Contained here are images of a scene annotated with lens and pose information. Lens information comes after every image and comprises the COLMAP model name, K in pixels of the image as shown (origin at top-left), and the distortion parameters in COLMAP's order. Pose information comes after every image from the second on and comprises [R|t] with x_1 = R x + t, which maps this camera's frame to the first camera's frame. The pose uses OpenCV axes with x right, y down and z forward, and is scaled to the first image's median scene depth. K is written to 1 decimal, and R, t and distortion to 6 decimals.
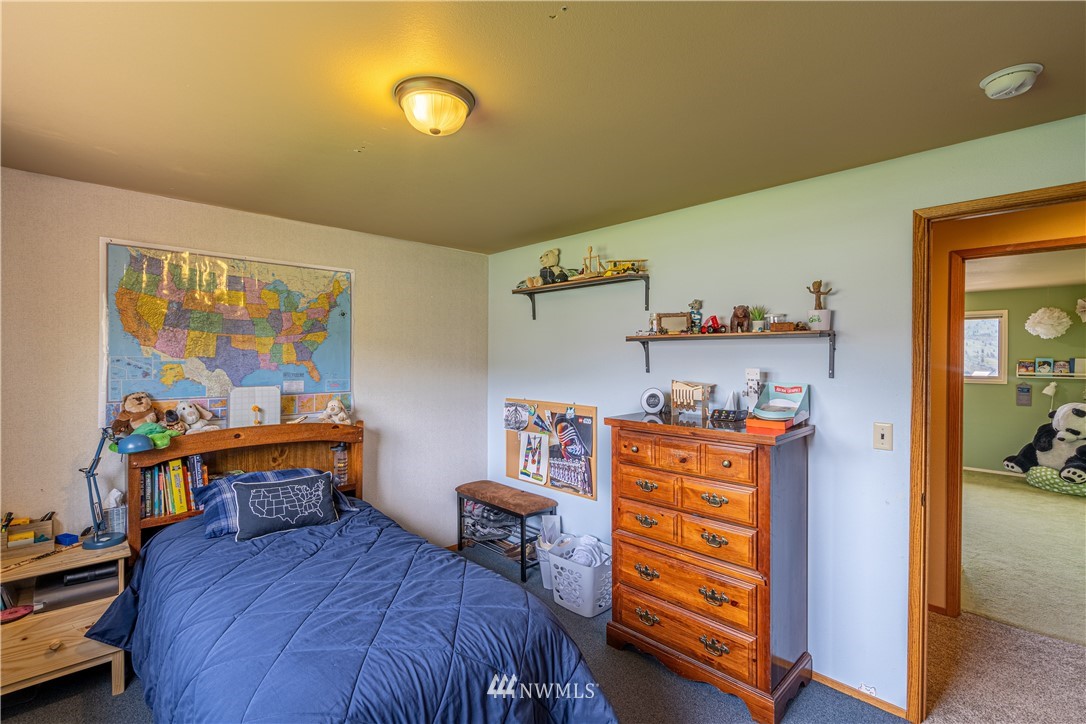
lens RADIAL K [[503.8, 0, 551.7], [0, 503.8, 353.8], [0, 0, 1]] dist [-0.010948, 0.006175]
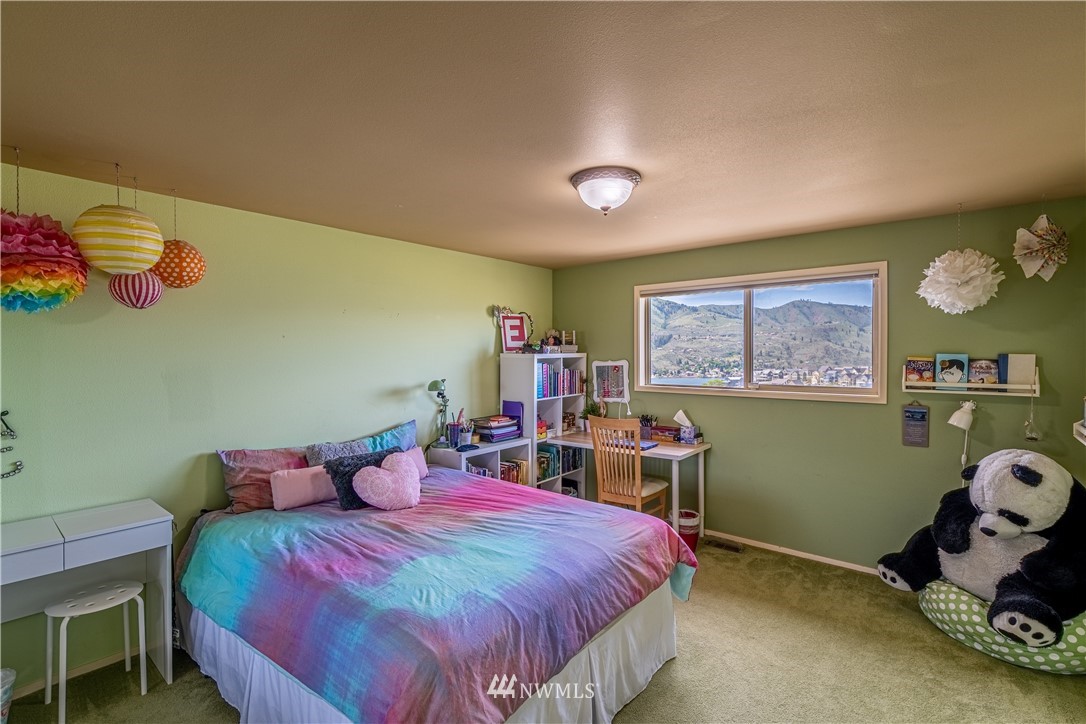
lens RADIAL K [[503.8, 0, 541.7], [0, 503.8, 356.9], [0, 0, 1]] dist [-0.010948, 0.006175]
pose [[0.994232, -0.010359, 0.106745, 0.541466], [0.009269, 0.999900, 0.010699, 0.002623], [-0.106846, -0.009648, 0.994229, 0.566616]]
